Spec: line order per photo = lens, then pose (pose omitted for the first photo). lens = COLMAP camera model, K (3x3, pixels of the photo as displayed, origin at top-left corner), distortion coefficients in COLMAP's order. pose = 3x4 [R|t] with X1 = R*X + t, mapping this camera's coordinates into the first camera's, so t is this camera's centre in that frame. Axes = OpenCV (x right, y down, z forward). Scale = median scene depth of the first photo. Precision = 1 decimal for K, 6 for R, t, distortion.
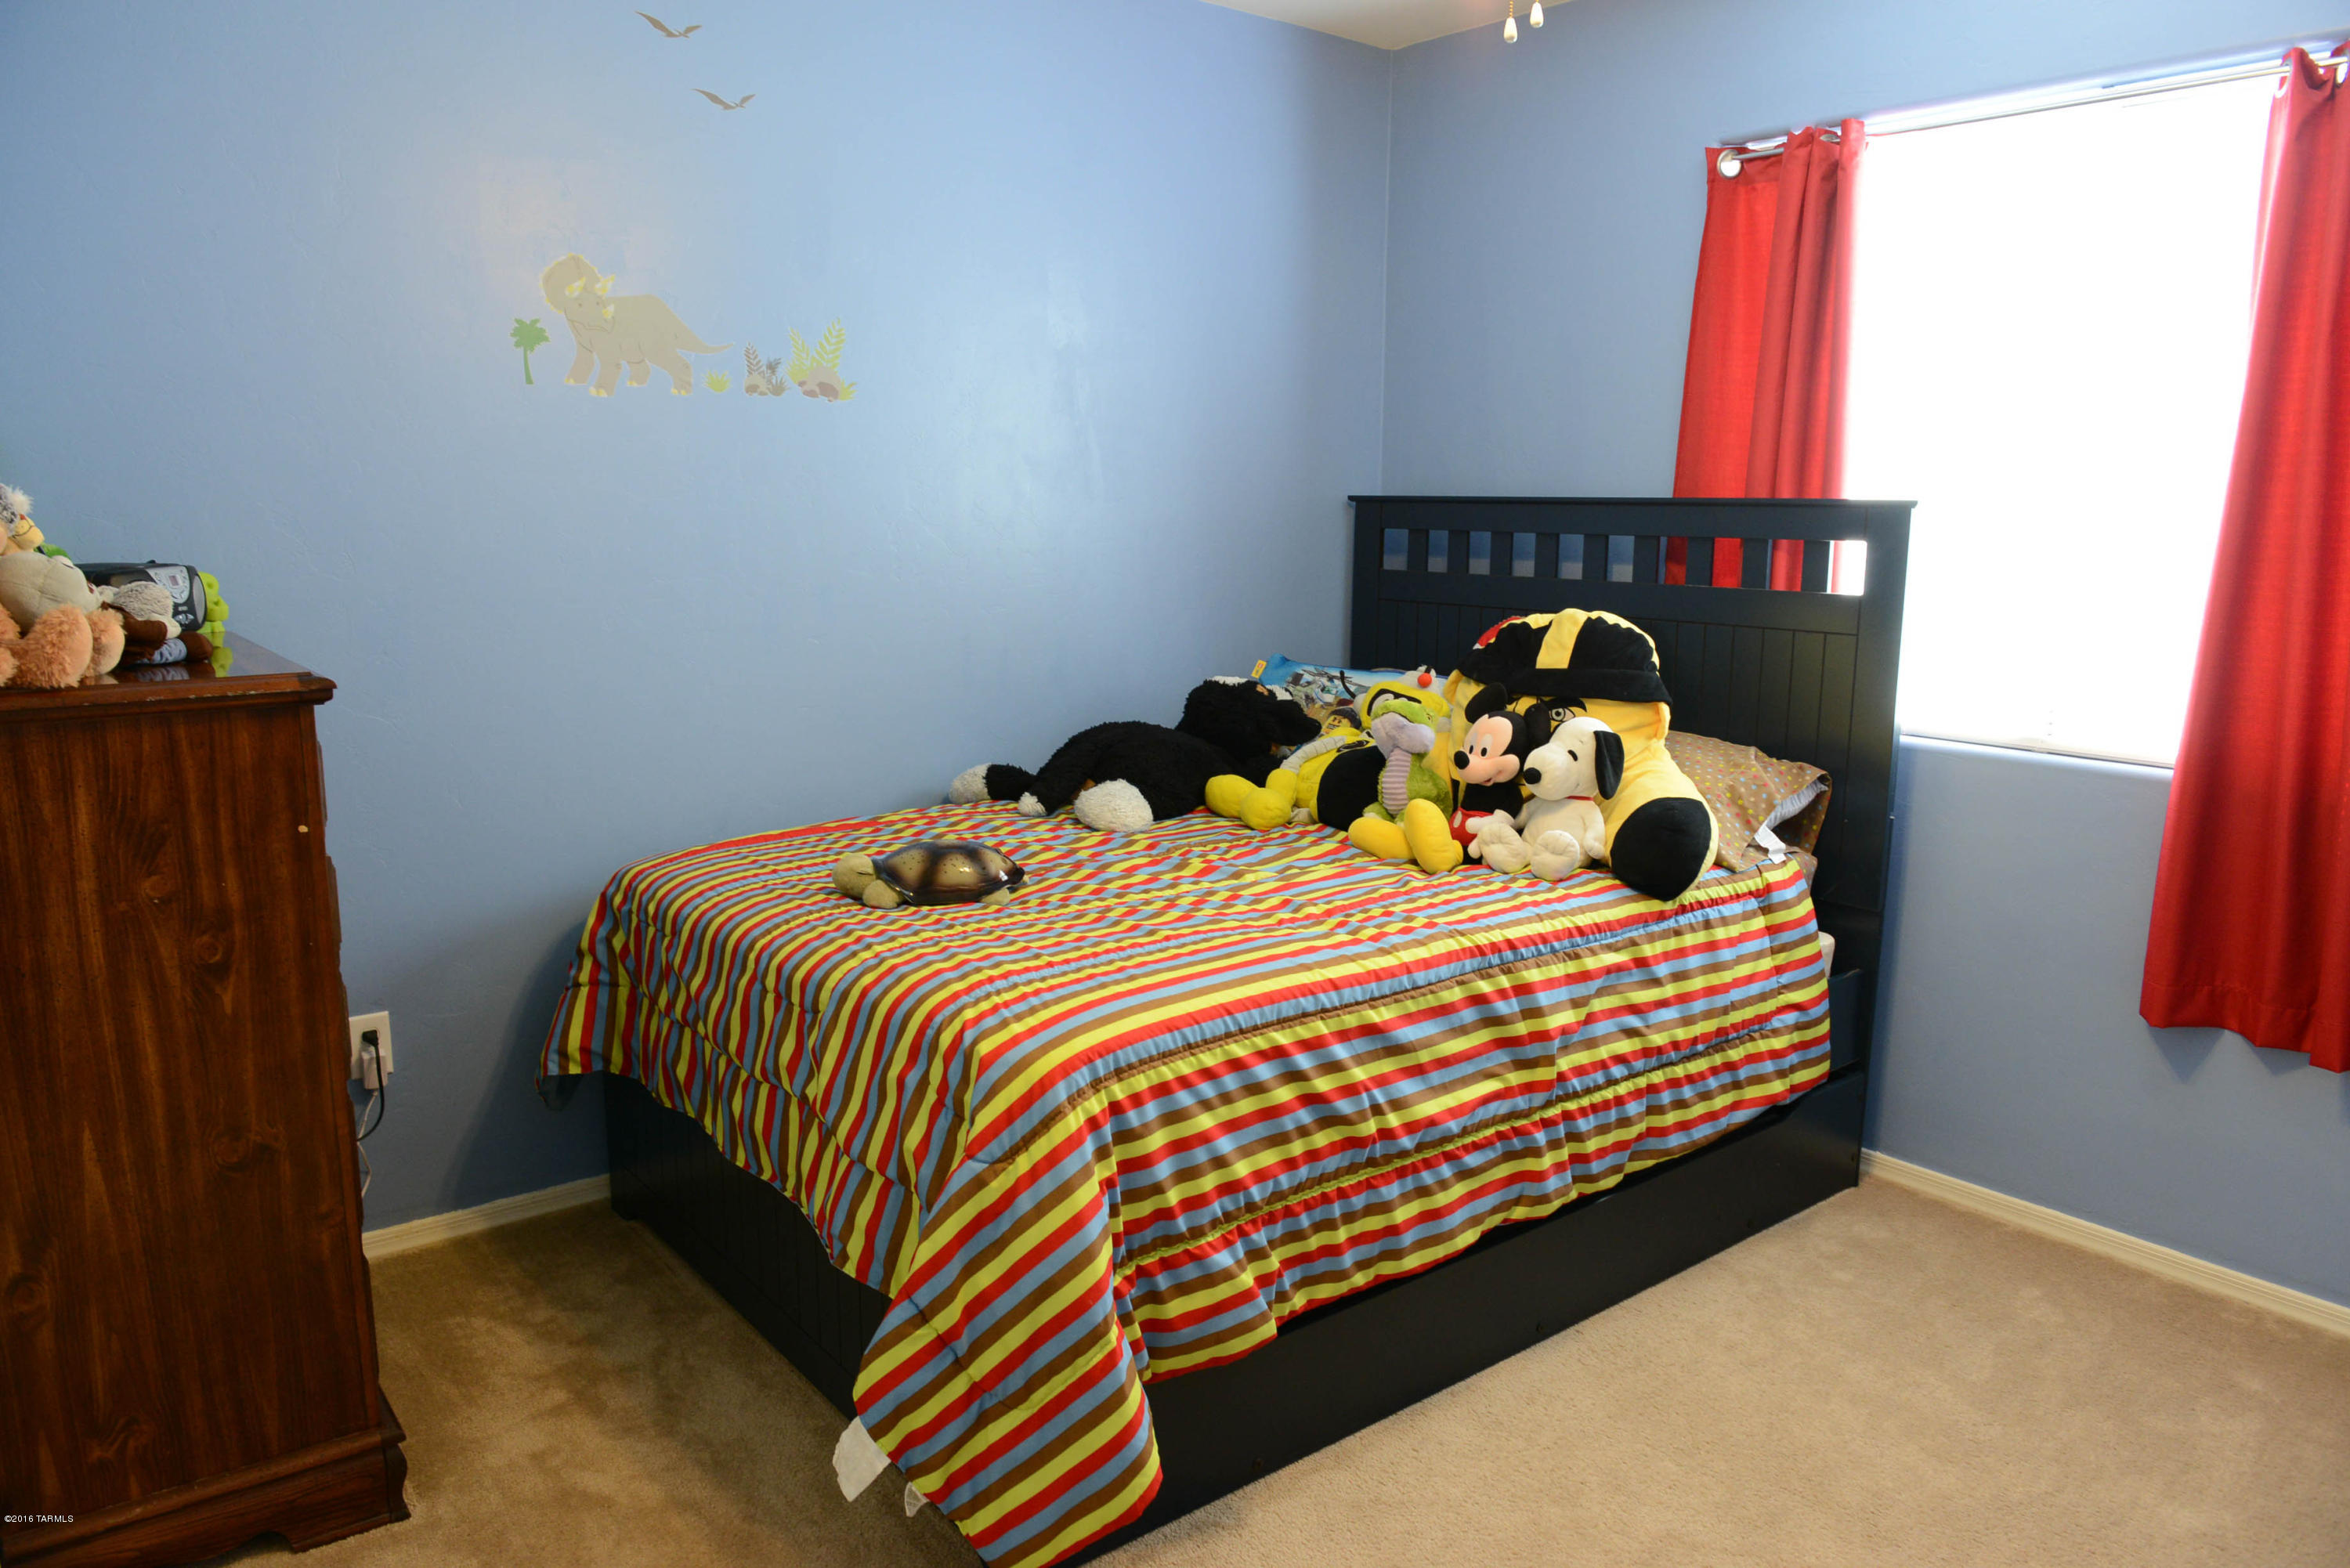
lens RADIAL K [[1592.8, 0, 1175.0], [0, 1592.8, 784.0], [0, 0, 1]] dist [-0.047102, -0.007609]
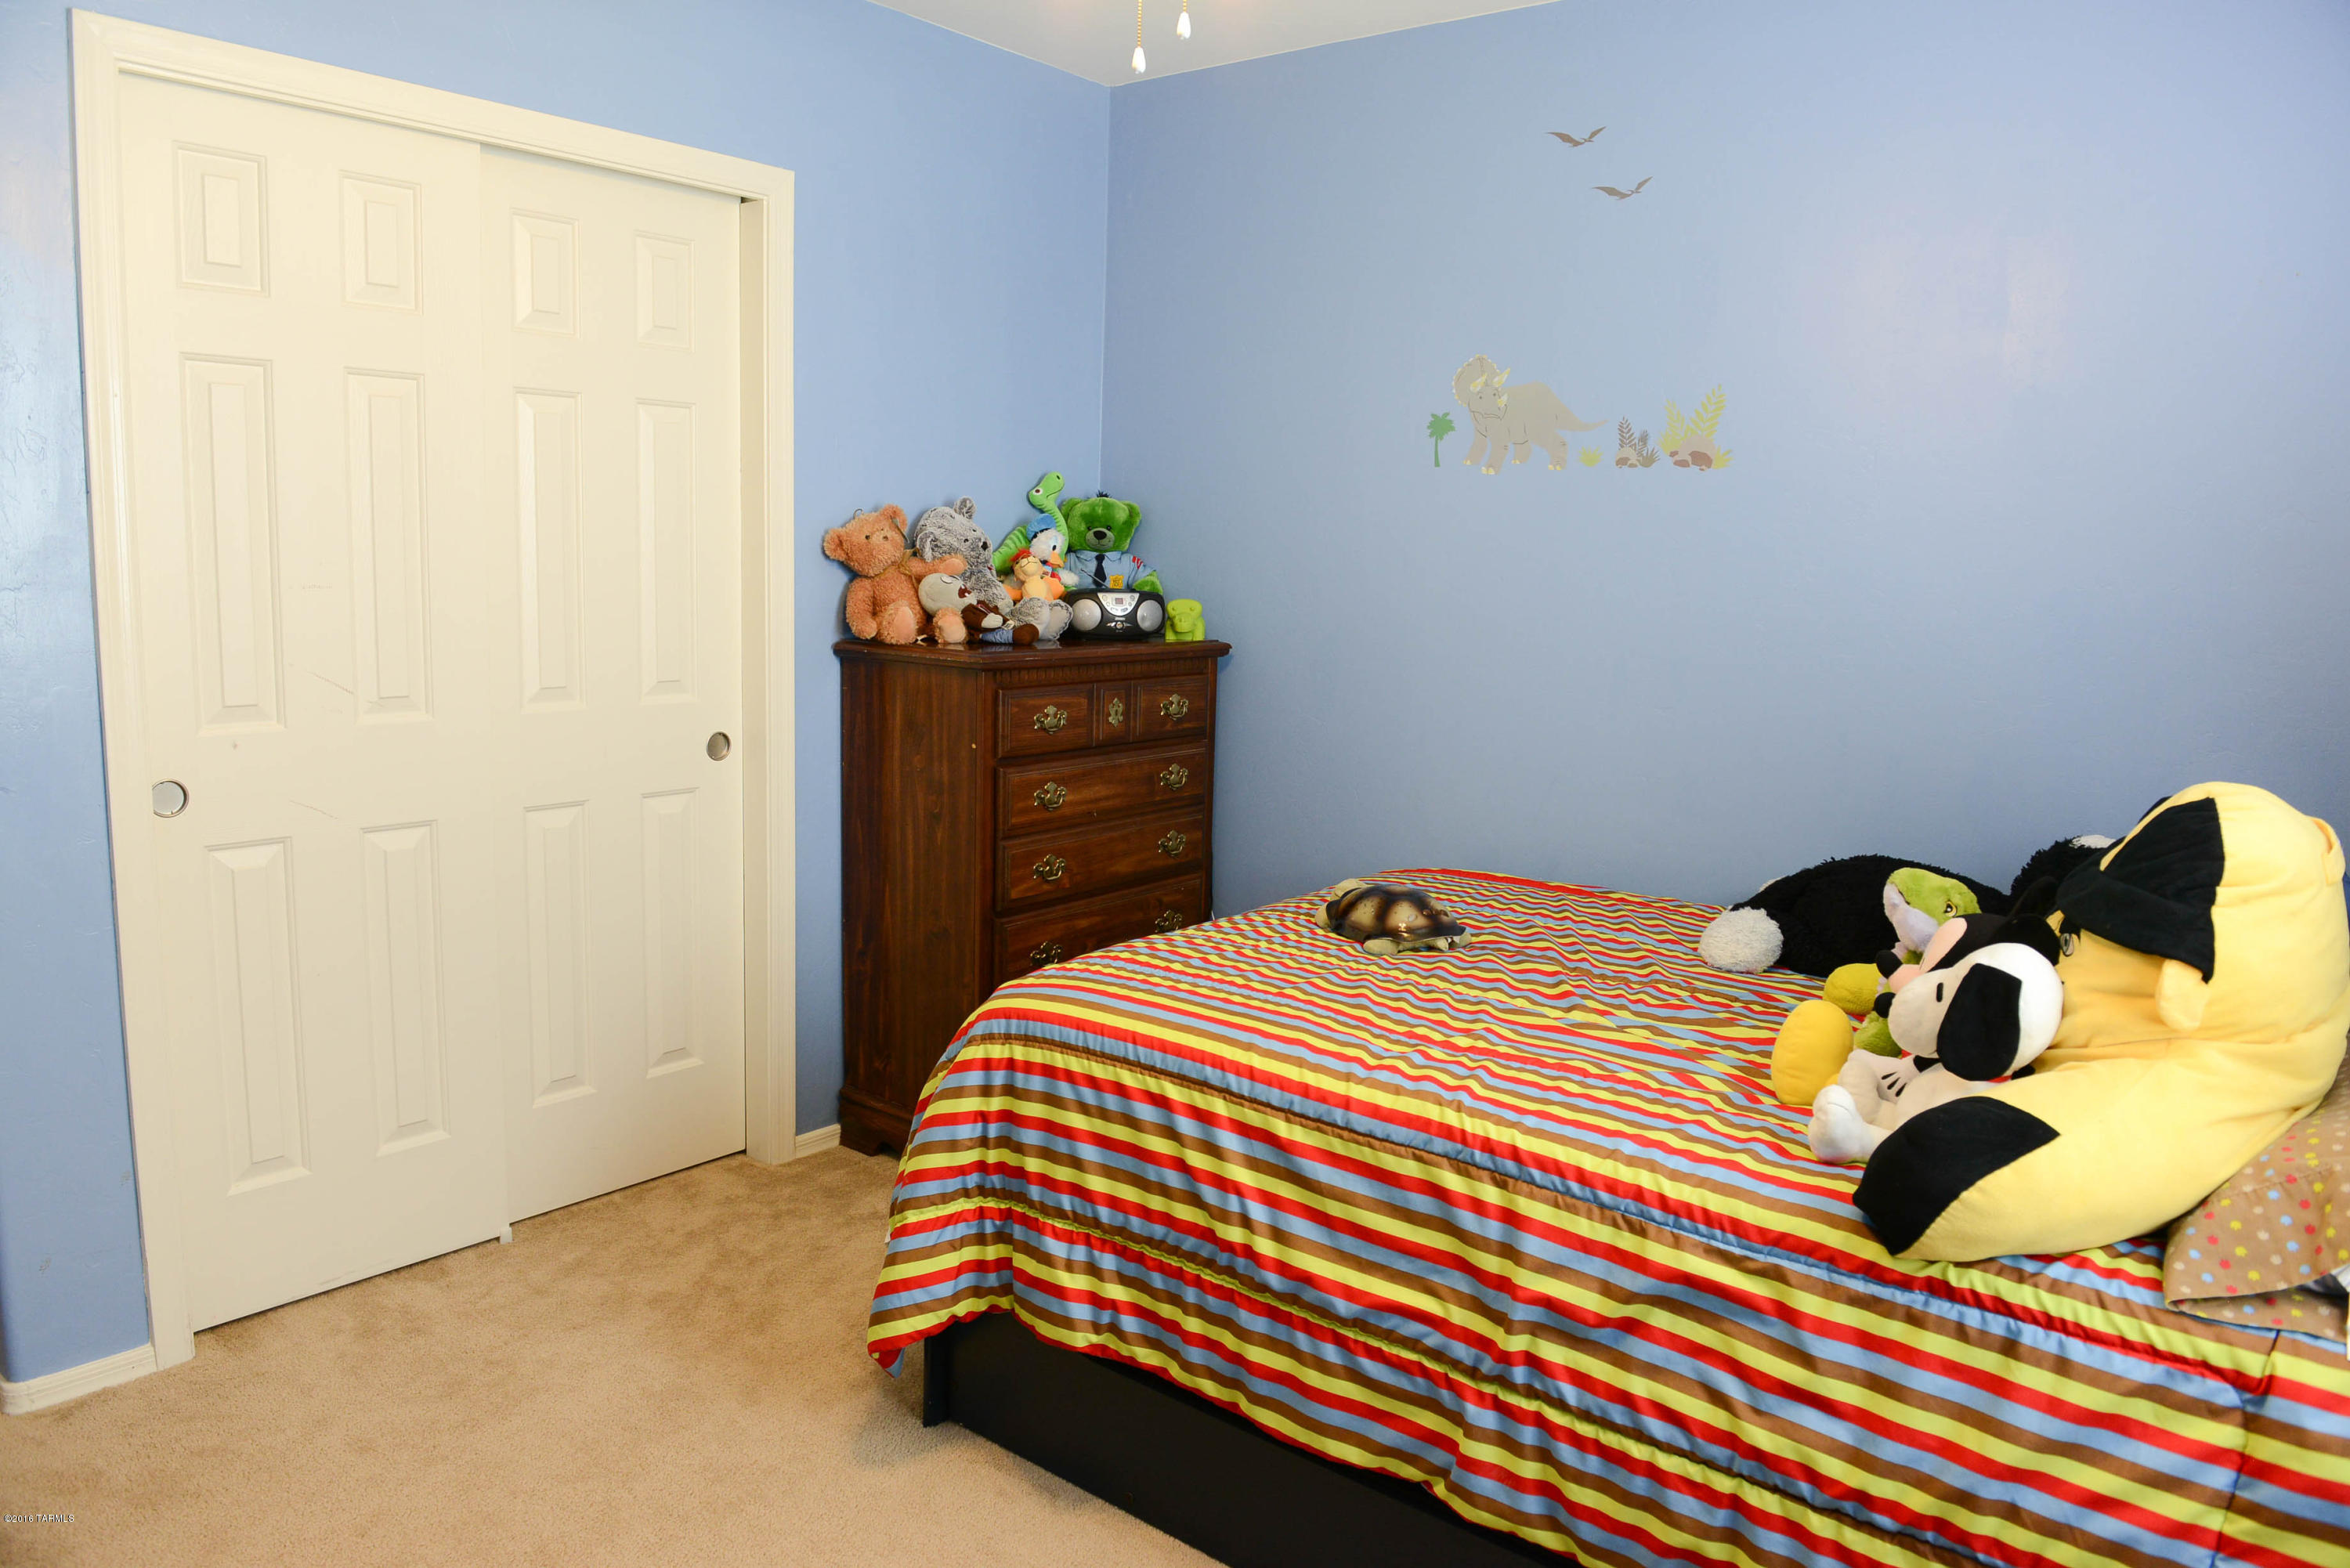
lens RADIAL K [[1592.8, 0, 1175.0], [0, 1592.8, 784.0], [0, 0, 1]] dist [-0.047102, -0.007609]
pose [[0.217678, 0.145617, -0.965097, 0.884591], [-0.199061, 0.974648, 0.102160, -0.115946], [0.955506, 0.169875, 0.241146, 0.639950]]
